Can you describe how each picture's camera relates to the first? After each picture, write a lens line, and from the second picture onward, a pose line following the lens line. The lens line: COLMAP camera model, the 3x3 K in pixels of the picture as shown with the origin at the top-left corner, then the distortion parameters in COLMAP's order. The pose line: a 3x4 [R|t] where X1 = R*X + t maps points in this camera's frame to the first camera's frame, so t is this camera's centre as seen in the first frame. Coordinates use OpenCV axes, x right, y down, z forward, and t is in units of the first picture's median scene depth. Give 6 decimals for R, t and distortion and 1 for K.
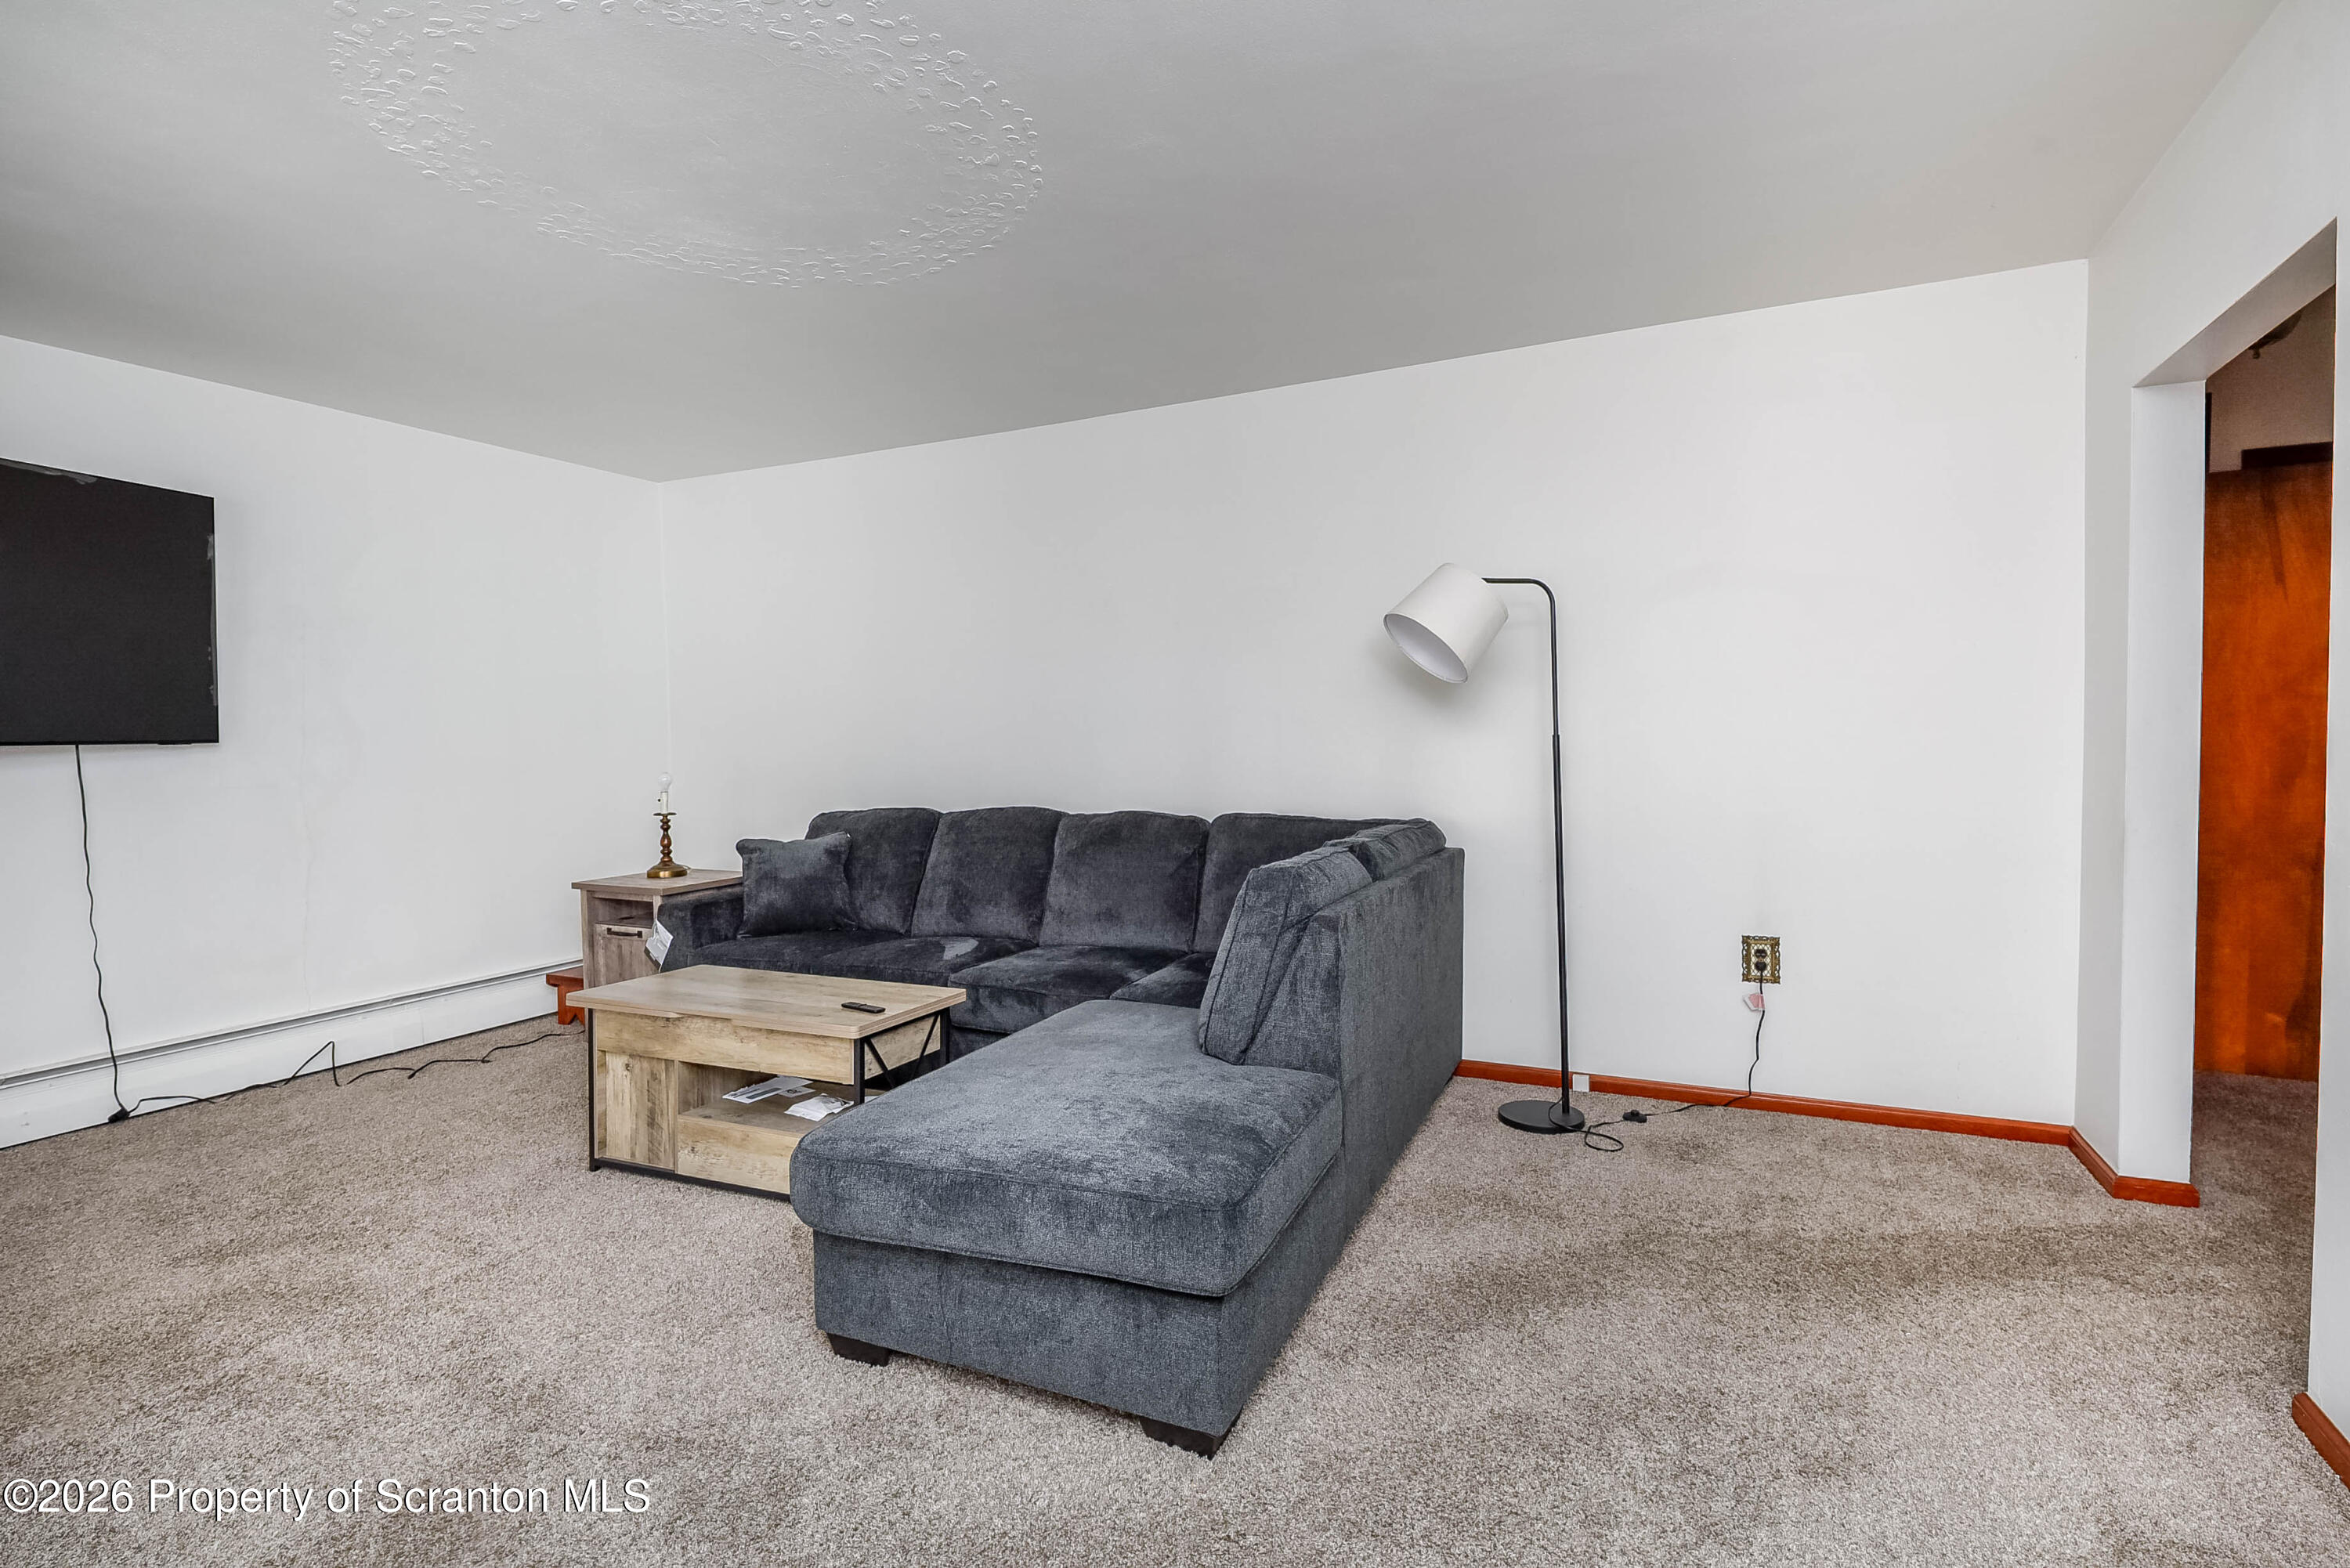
lens RADIAL K [[1139.9, 0, 1161.1], [0, 1139.9, 781.9], [0, 0, 1]] dist [-0.004028, -0.000552]
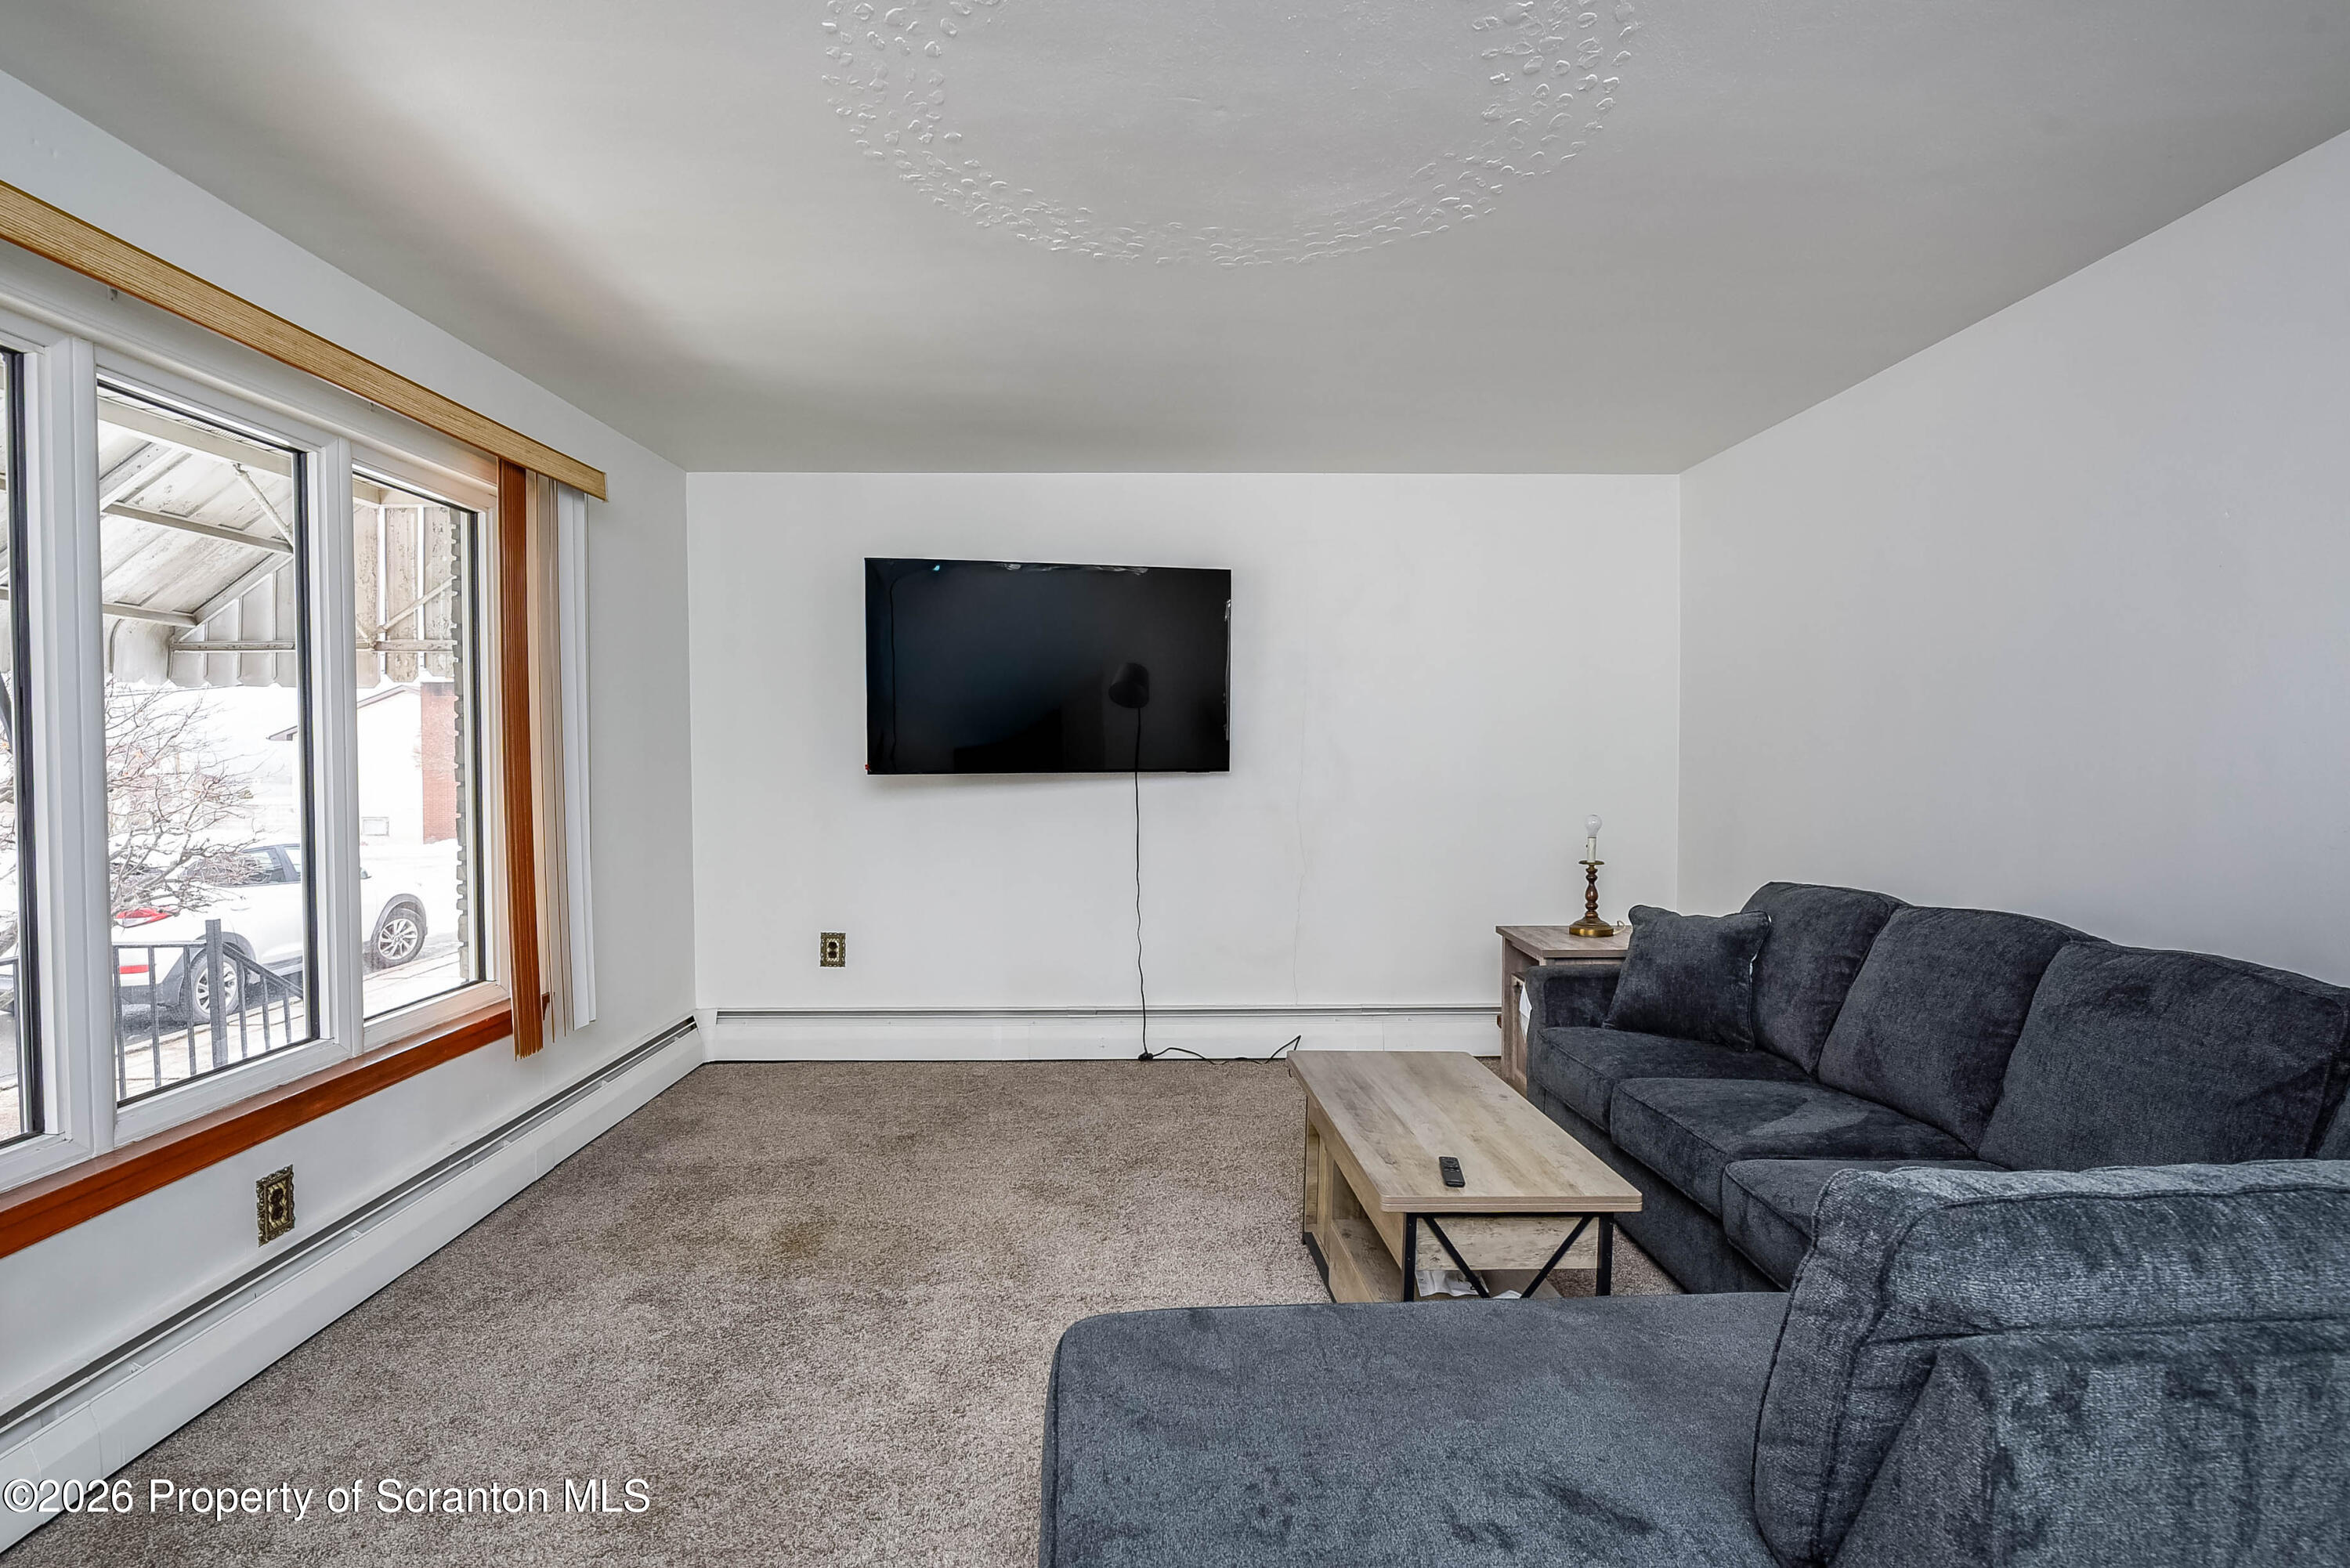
lens RADIAL K [[1139.9, 0, 1174.9], [0, 1139.9, 789.2], [0, 0, 1]] dist [-0.004028, -0.000552]
pose [[0.460673, 0.043917, -0.886483, 0.229575], [-0.044693, 0.998656, 0.026248, -0.045157], [0.886444, 0.027528, 0.462017, 0.390784]]
